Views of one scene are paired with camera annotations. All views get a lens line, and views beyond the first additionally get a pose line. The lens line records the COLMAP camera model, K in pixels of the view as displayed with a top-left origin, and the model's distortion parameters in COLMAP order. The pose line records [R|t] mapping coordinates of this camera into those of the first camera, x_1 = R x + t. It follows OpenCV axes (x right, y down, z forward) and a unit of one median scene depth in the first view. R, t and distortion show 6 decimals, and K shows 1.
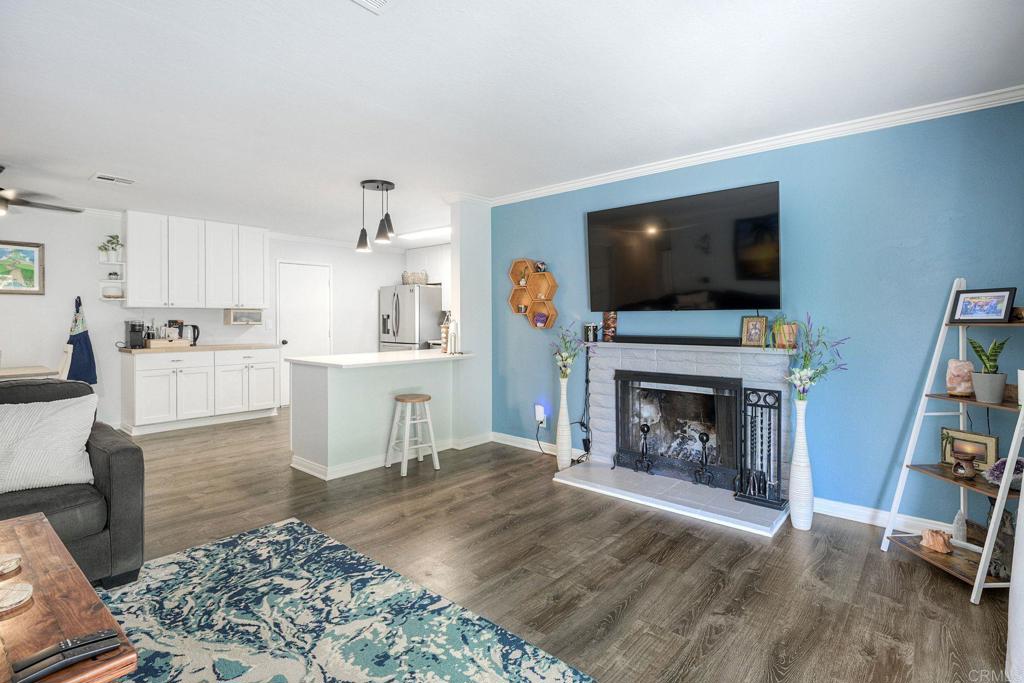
lens RADIAL K [[496.6, 0, 496.4], [0, 496.6, 315.6], [0, 0, 1]] dist [0.003609, -0.002957]
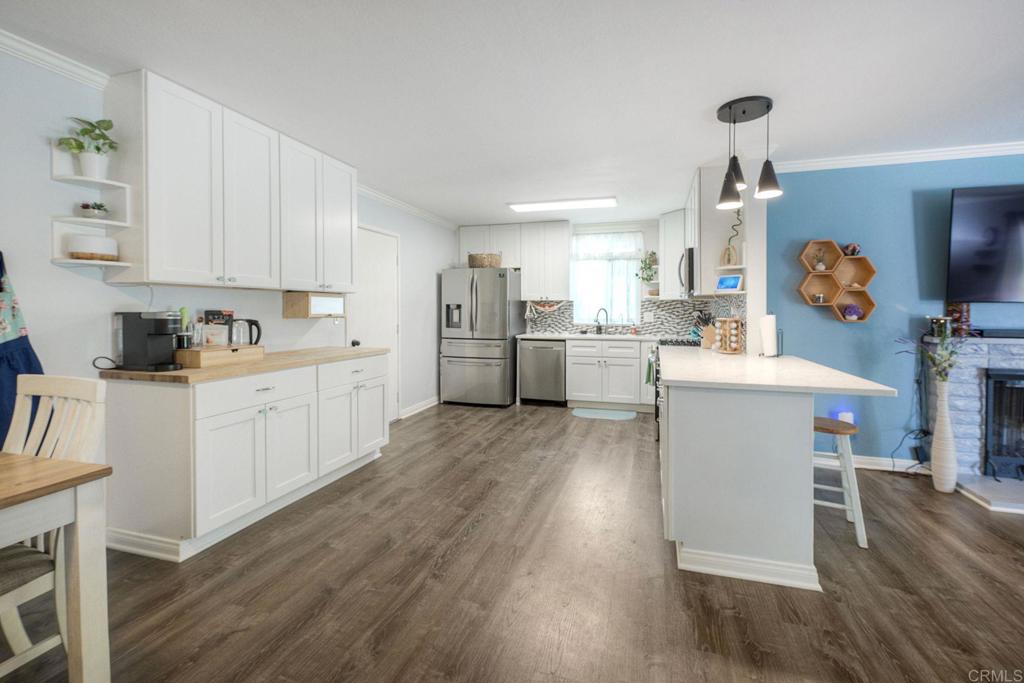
lens RADIAL K [[412.2, 0, 544.0], [0, 412.2, 312.5], [0, 0, 1]] dist [-0.001743, 0.000690]
pose [[0.897314, 0.001409, 0.441391, -0.722175], [-0.007814, 0.999889, 0.012693, 0.004504], [-0.441324, -0.014839, 0.897225, 0.618323]]
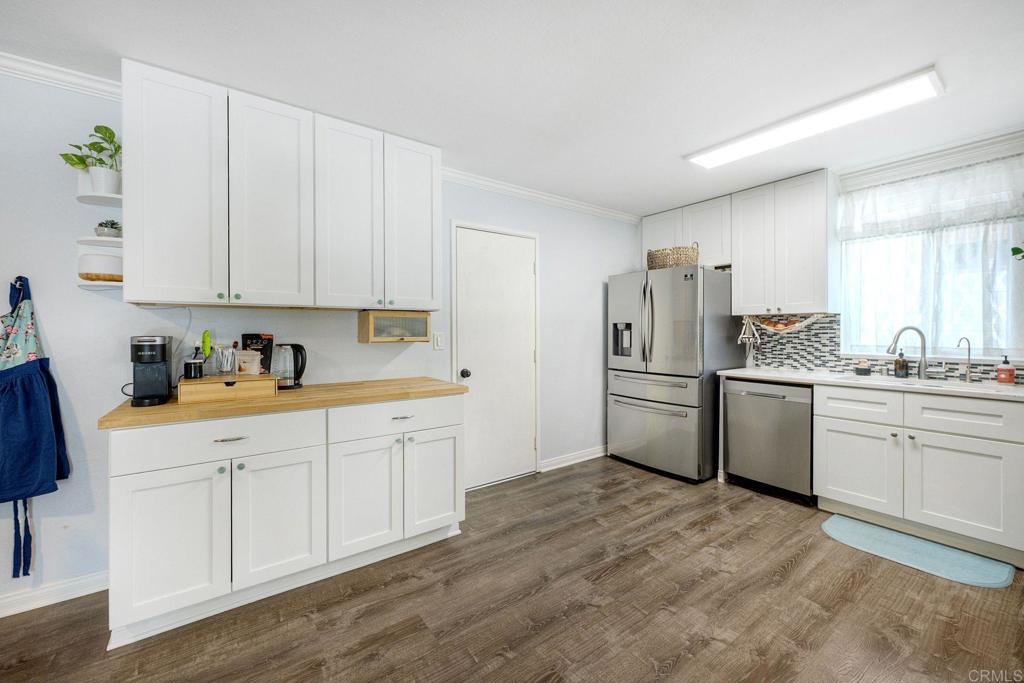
lens RADIAL K [[412.2, 0, 509.3], [0, 412.2, 333.1], [0, 0, 1]] dist [-0.001743, 0.000690]
pose [[0.975072, 0.000207, -0.221887, -0.455413], [0.003208, 0.999882, 0.015030, 0.005099], [0.221864, -0.015367, 0.974957, 0.929040]]
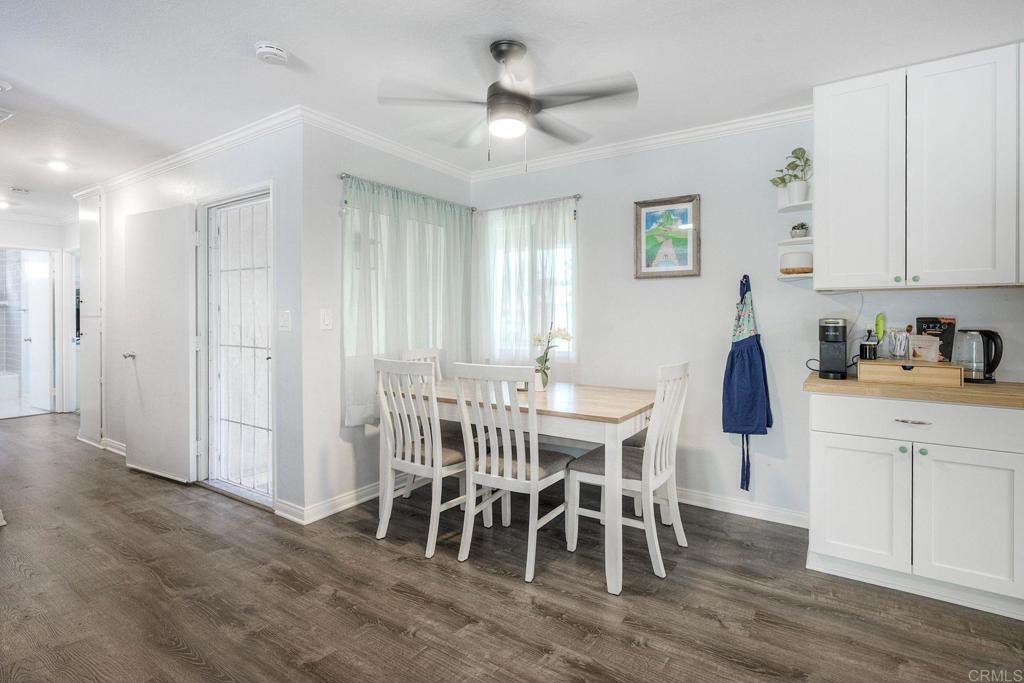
lens RADIAL K [[496.6, 0, 513.3], [0, 496.6, 316.2], [0, 0, 1]] dist [0.003609, -0.002957]
pose [[0.140437, 0.003033, -0.990085, -0.381905], [0.007326, 0.999965, 0.004103, 0.005386], [0.990063, -0.007829, 0.140410, 0.803379]]
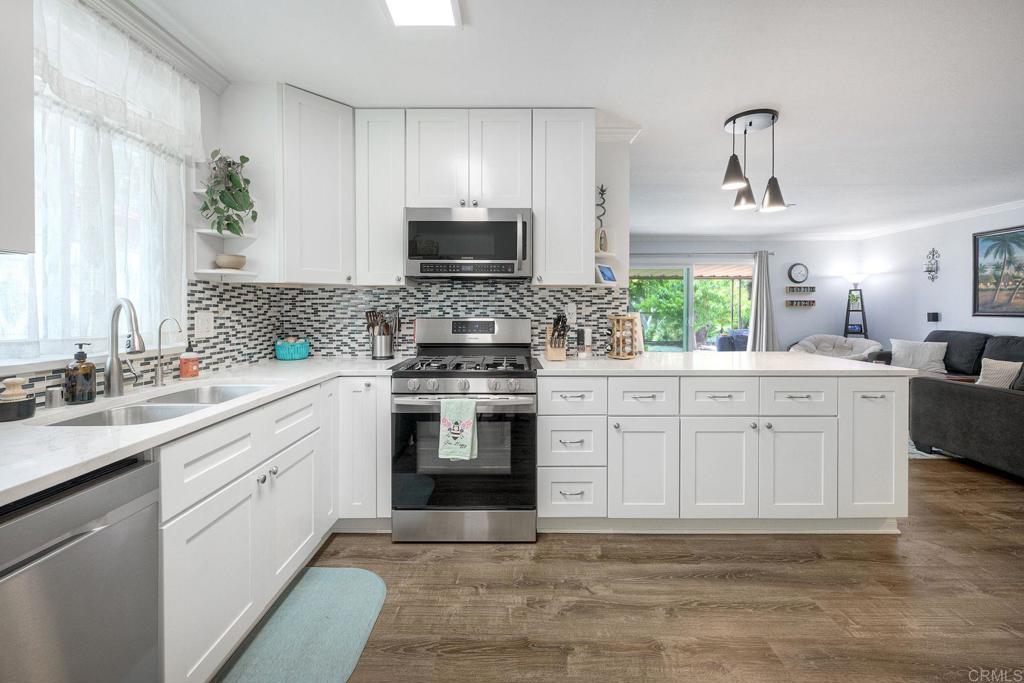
lens RADIAL K [[412.2, 0, 506.6], [0, 412.2, 313.0], [0, 0, 1]] dist [-0.001743, 0.000690]
pose [[-0.667211, -0.007176, 0.744834, -0.450593], [-0.006143, 0.999973, 0.004131, 0.014866], [-0.744843, -0.001819, -0.667237, 1.702079]]
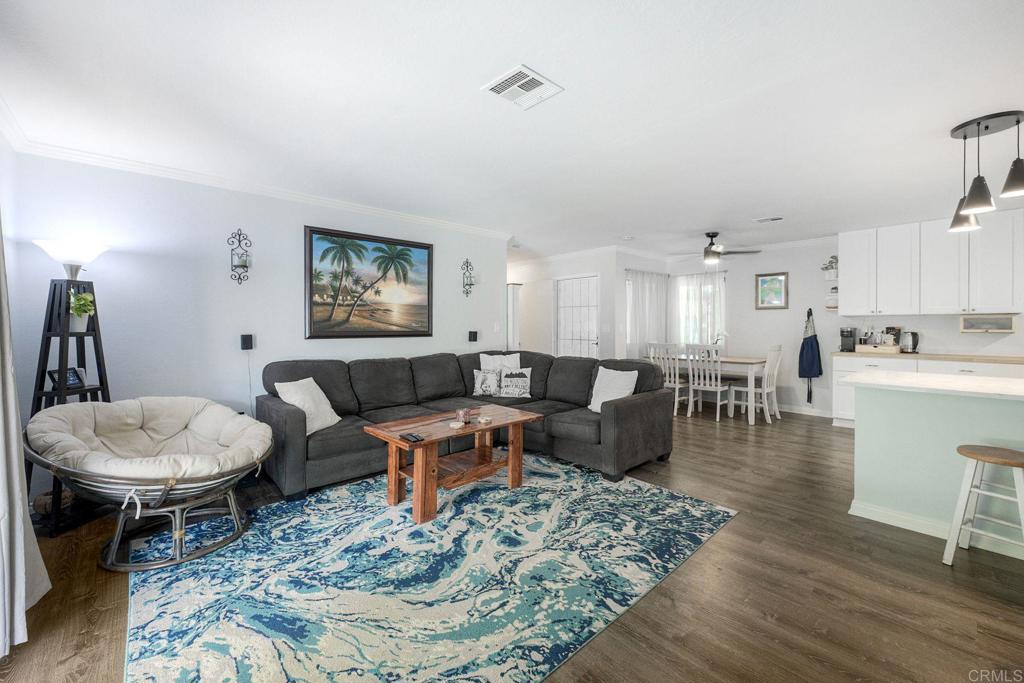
lens RADIAL K [[412.2, 0, 529.3], [0, 412.2, 328.2], [0, 0, 1]] dist [-0.001743, 0.000690]
pose [[-0.081432, 0.006953, -0.996655, 0.363875], [0.010843, 0.999923, 0.006090, -0.002515], [0.996620, -0.010311, -0.081501, 0.434629]]
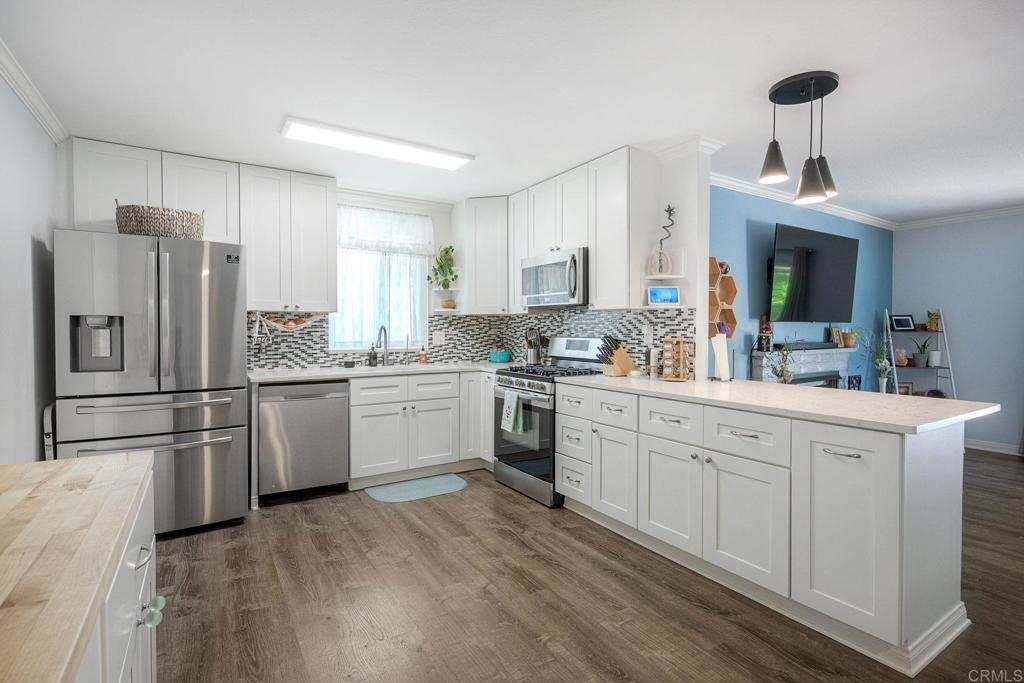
lens RADIAL K [[496.6, 0, 514.9], [0, 496.6, 339.9], [0, 0, 1]] dist [0.003609, -0.002957]
pose [[0.268557, -0.021528, 0.963023, -0.886803], [-0.008894, 0.999652, 0.024827, 0.007759], [-0.963223, -0.015233, 0.268272, 1.174190]]
